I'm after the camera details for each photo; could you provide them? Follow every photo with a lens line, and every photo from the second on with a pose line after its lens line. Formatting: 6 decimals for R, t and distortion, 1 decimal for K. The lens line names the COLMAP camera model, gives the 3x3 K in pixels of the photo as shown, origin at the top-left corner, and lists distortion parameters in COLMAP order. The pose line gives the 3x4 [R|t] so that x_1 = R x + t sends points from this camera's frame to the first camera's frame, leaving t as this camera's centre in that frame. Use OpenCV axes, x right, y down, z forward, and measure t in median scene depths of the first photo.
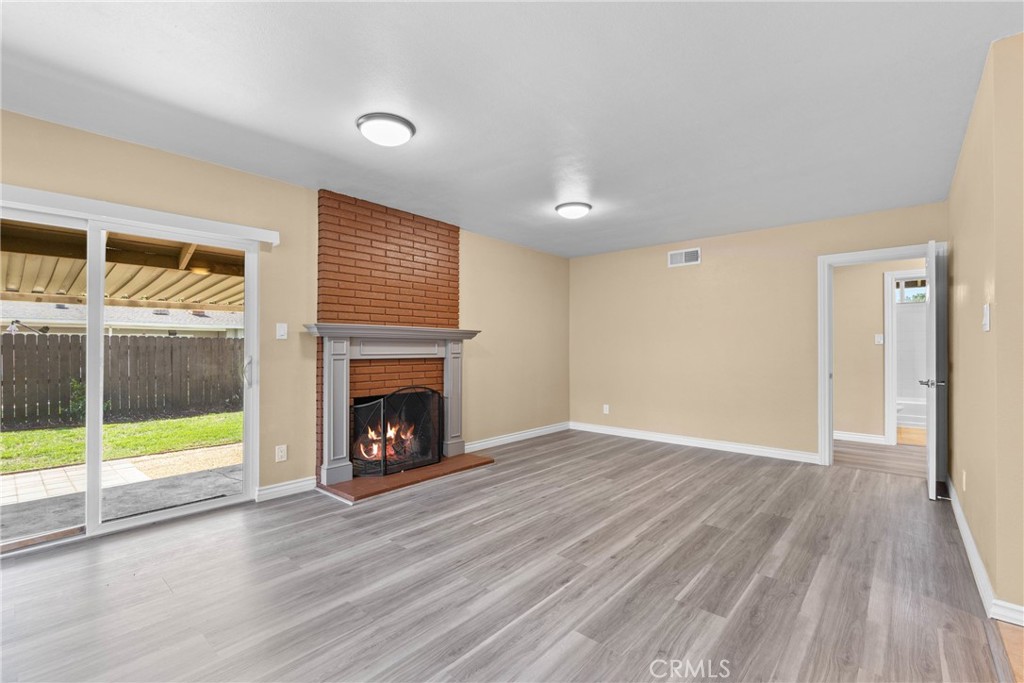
lens RADIAL K [[462.0, 0, 512.0], [0, 462.0, 341.5], [0, 0, 1]] dist [-0.002256, 0.000243]
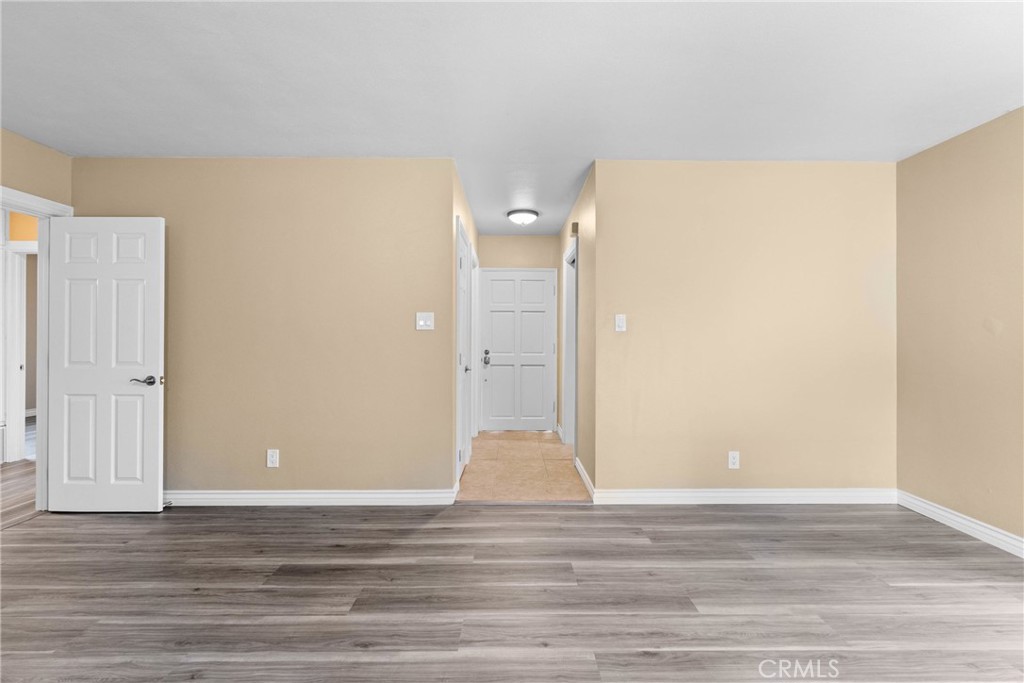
lens RADIAL K [[462.0, 0, 512.0], [0, 462.0, 341.5], [0, 0, 1]] dist [-0.002256, 0.000243]
pose [[-0.679550, -0.007059, 0.733595, -0.238181], [-0.015443, 0.999870, -0.004684, 0.016003], [-0.733466, -0.014512, -0.679571, 1.430043]]
